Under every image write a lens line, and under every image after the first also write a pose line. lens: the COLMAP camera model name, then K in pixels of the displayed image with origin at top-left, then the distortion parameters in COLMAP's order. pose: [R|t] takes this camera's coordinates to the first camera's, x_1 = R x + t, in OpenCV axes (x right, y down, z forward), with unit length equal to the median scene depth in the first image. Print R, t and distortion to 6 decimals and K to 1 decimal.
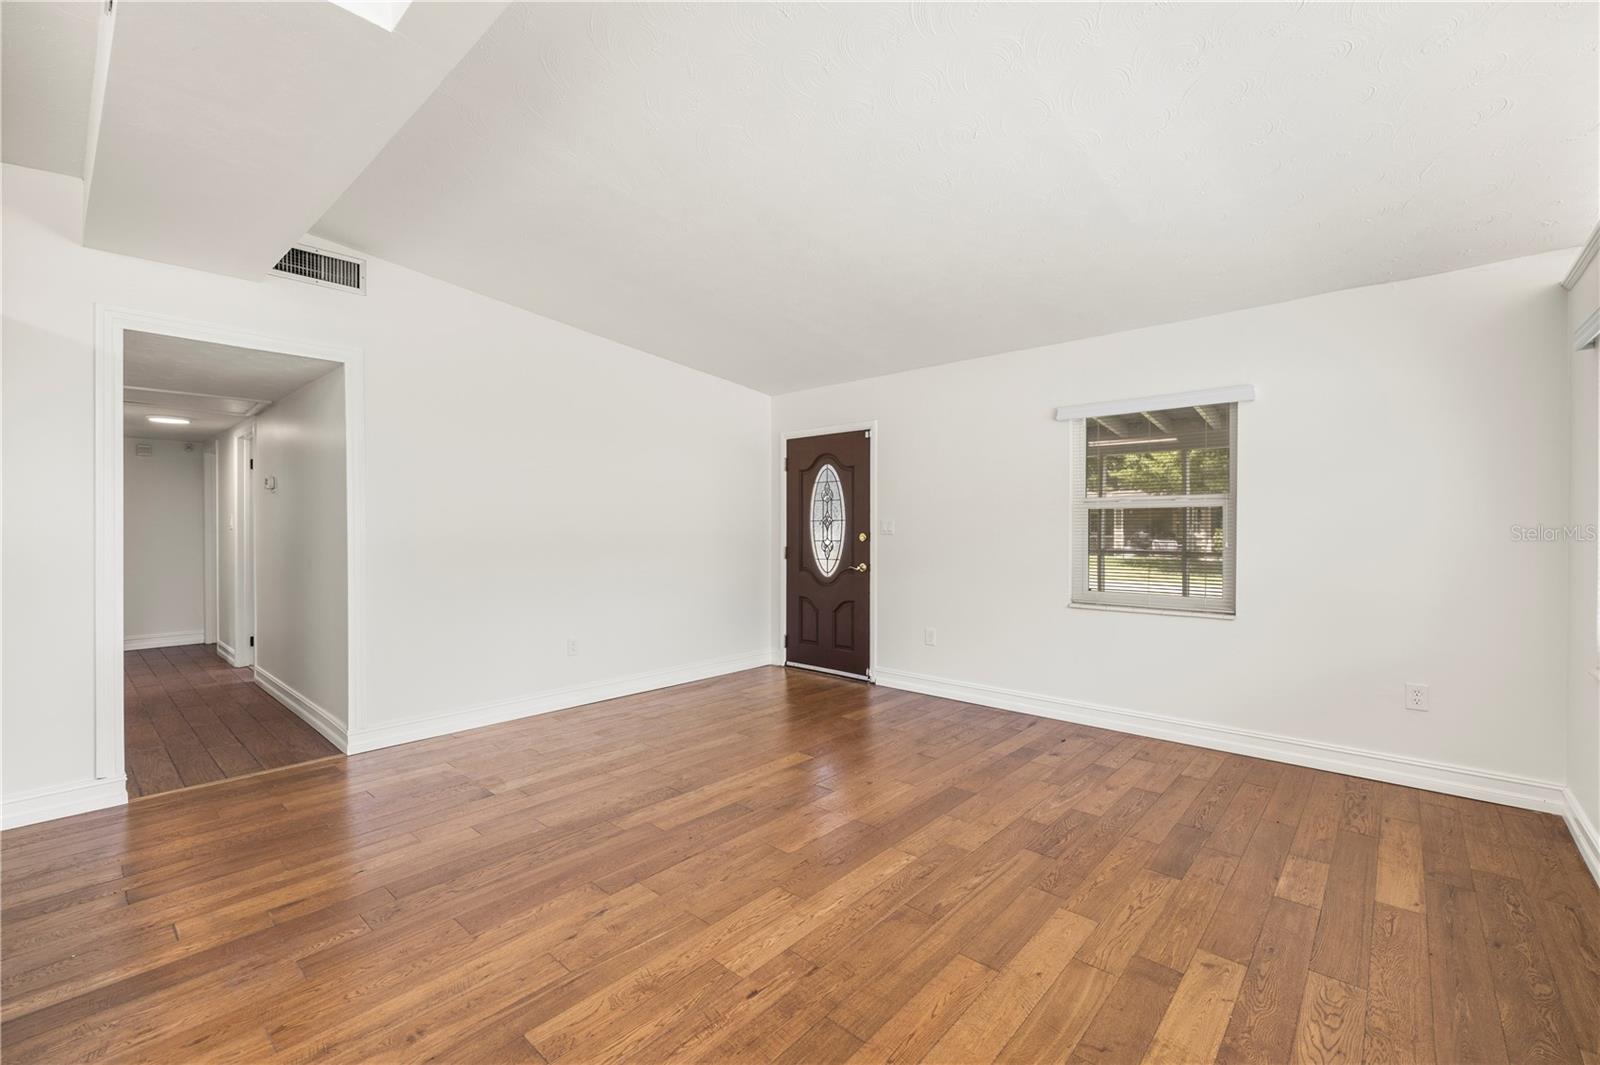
lens RADIAL K [[678.8, 0, 798.6], [0, 678.8, 536.4], [0, 0, 1]] dist [0.001885, -0.000208]
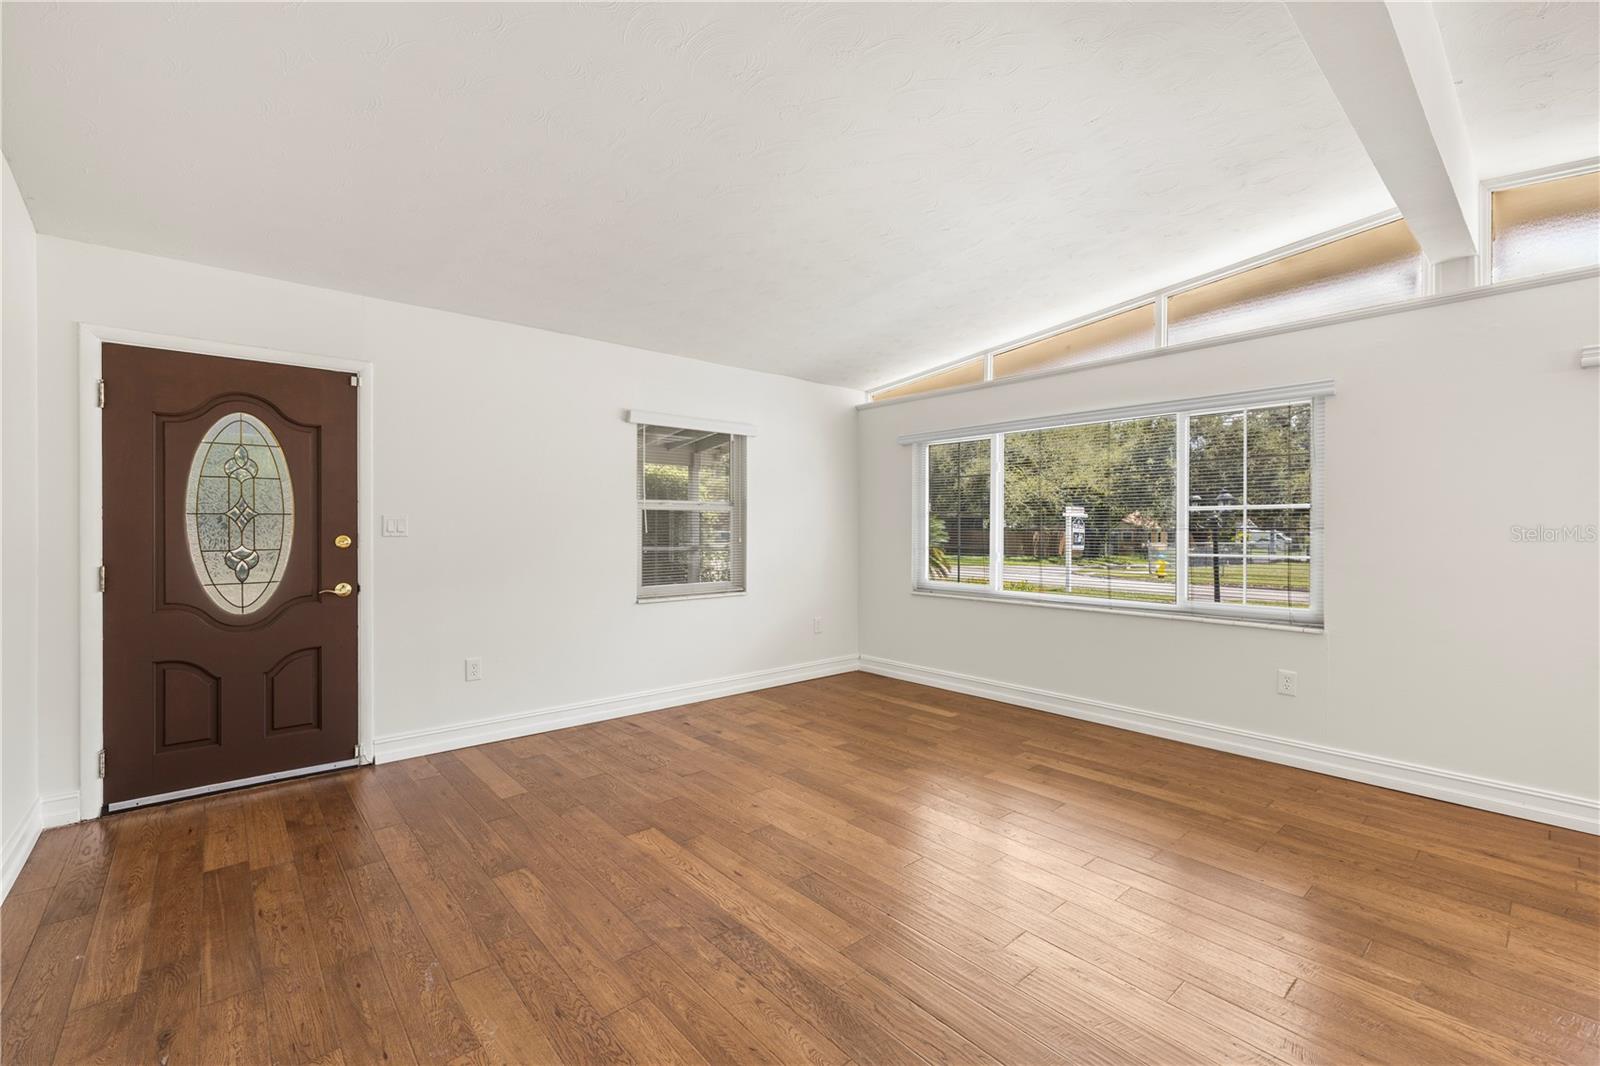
lens RADIAL K [[678.8, 0, 800.7], [0, 678.8, 532.0], [0, 0, 1]] dist [0.001885, -0.000208]
pose [[0.115072, -0.006722, 0.993334, -0.624370], [0.011602, 0.999918, 0.005423, -0.008286], [-0.993289, 0.010900, 0.115140, 0.651241]]
